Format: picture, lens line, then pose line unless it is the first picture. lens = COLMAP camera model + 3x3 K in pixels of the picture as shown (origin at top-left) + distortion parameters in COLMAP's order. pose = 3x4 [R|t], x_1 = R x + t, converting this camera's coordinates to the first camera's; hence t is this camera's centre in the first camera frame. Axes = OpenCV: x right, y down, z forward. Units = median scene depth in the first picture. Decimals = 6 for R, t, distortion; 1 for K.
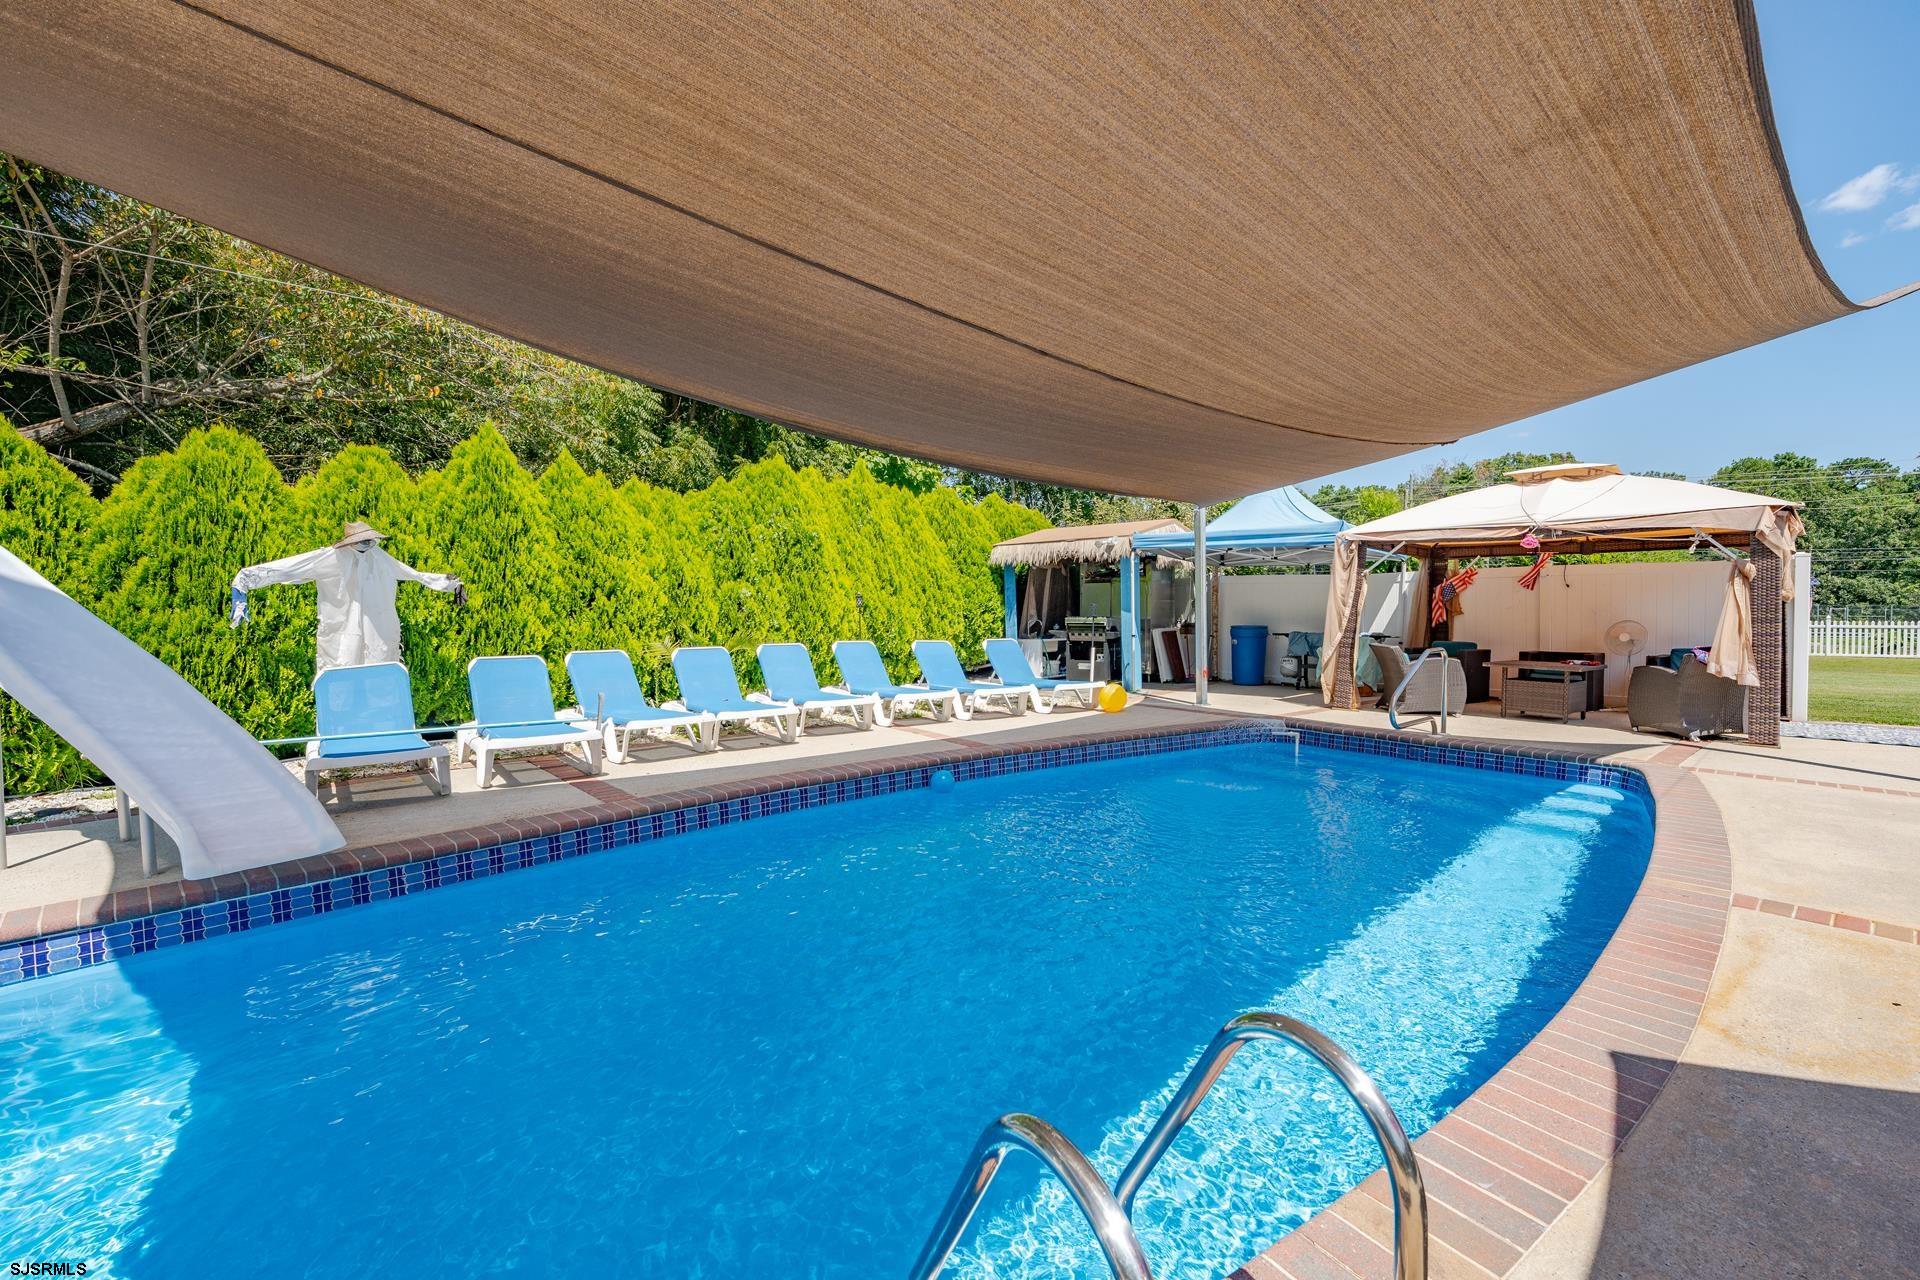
lens RADIAL K [[774.9, 0, 961.9], [0, 774.9, 640.7], [0, 0, 1]] dist [-0.018532, -0.000146]
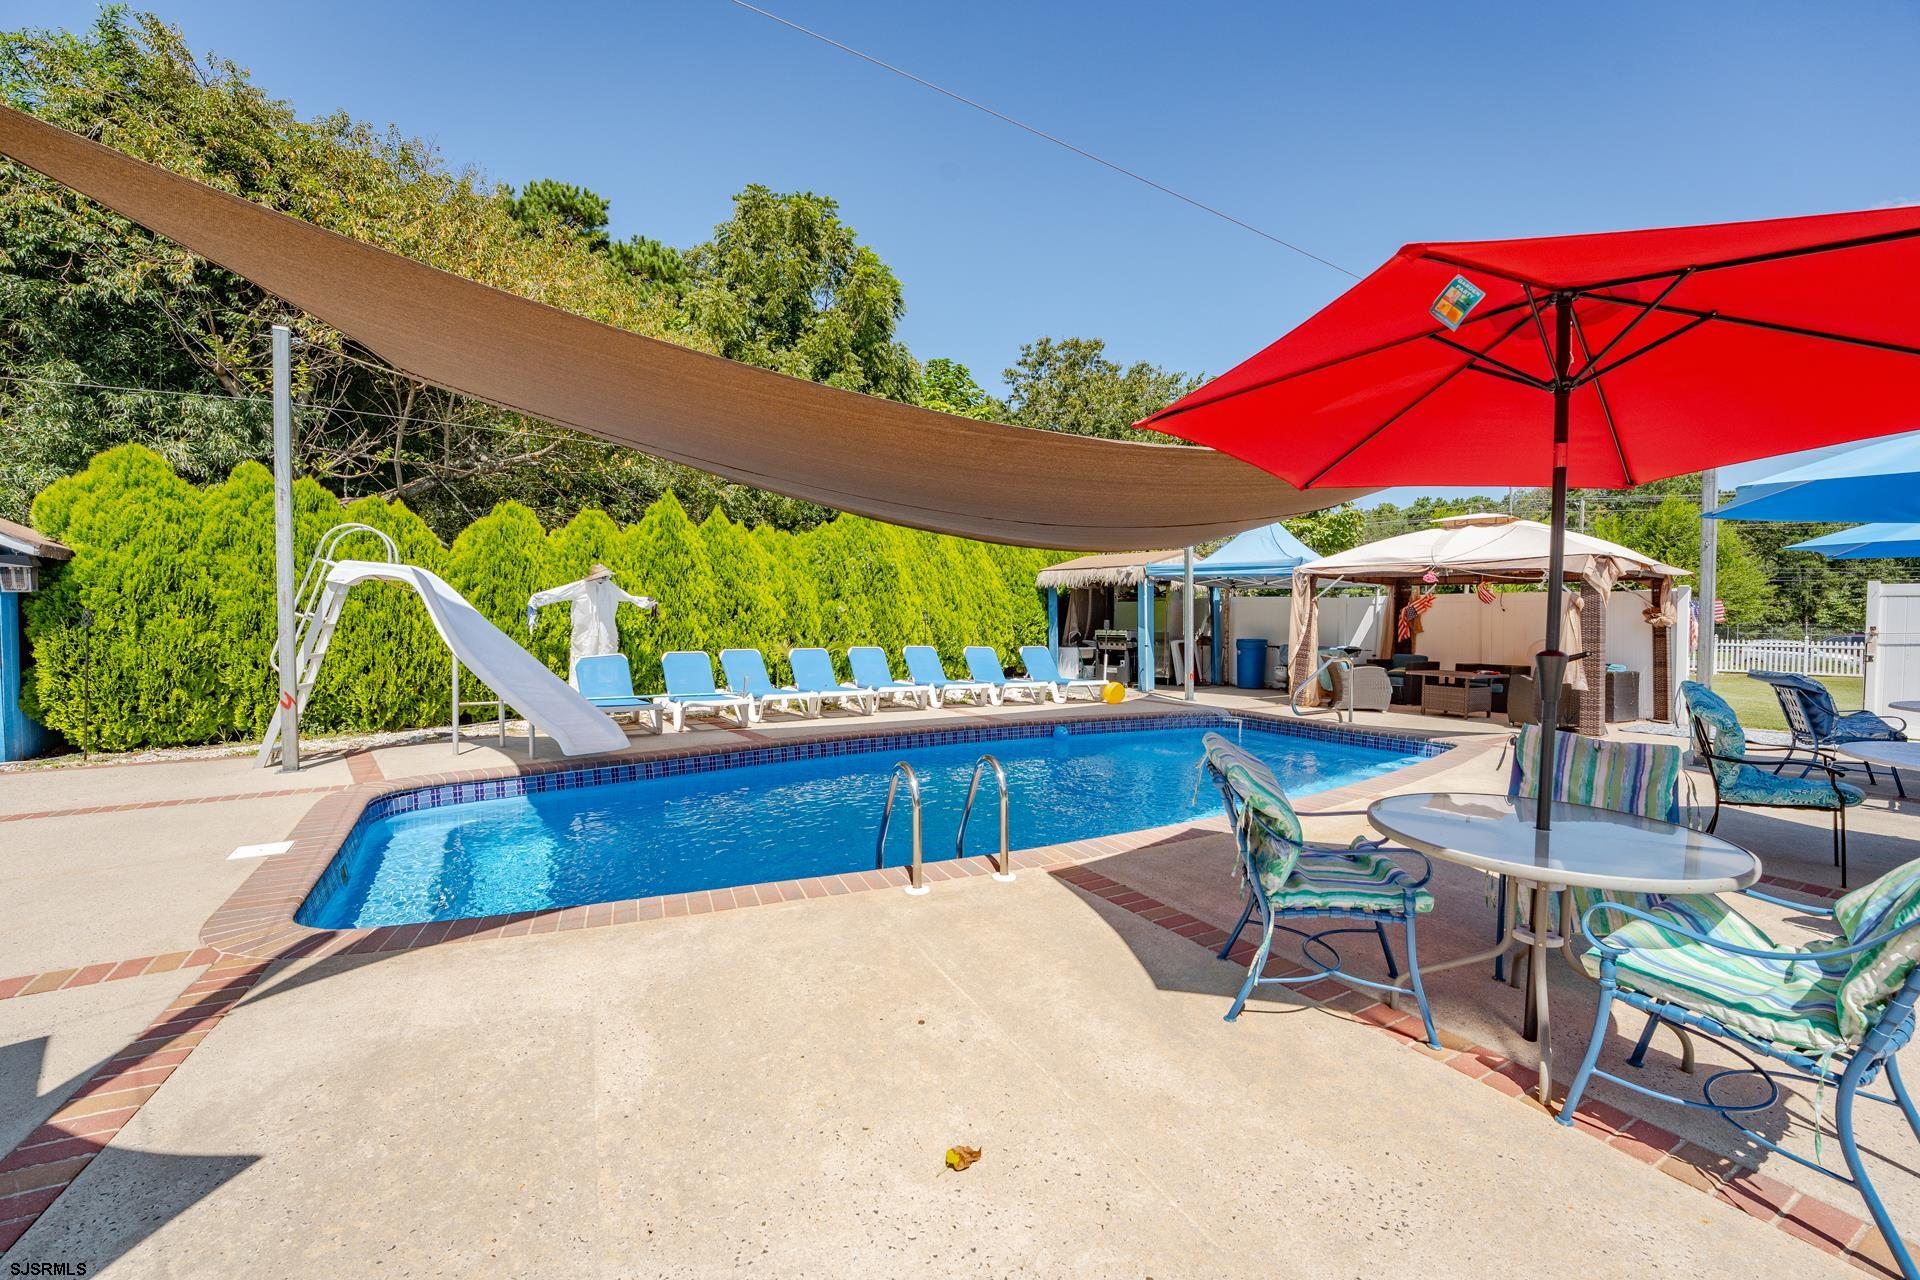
lens RADIAL K [[774.9, 0, 961.6], [0, 774.9, 642.7], [0, 0, 1]] dist [-0.018532, -0.000146]
pose [[0.992389, 0.015693, -0.122134, 0.105091], [-0.016768, 0.999829, -0.007778, 0.004088], [0.121992, 0.009767, 0.992483, -0.345672]]
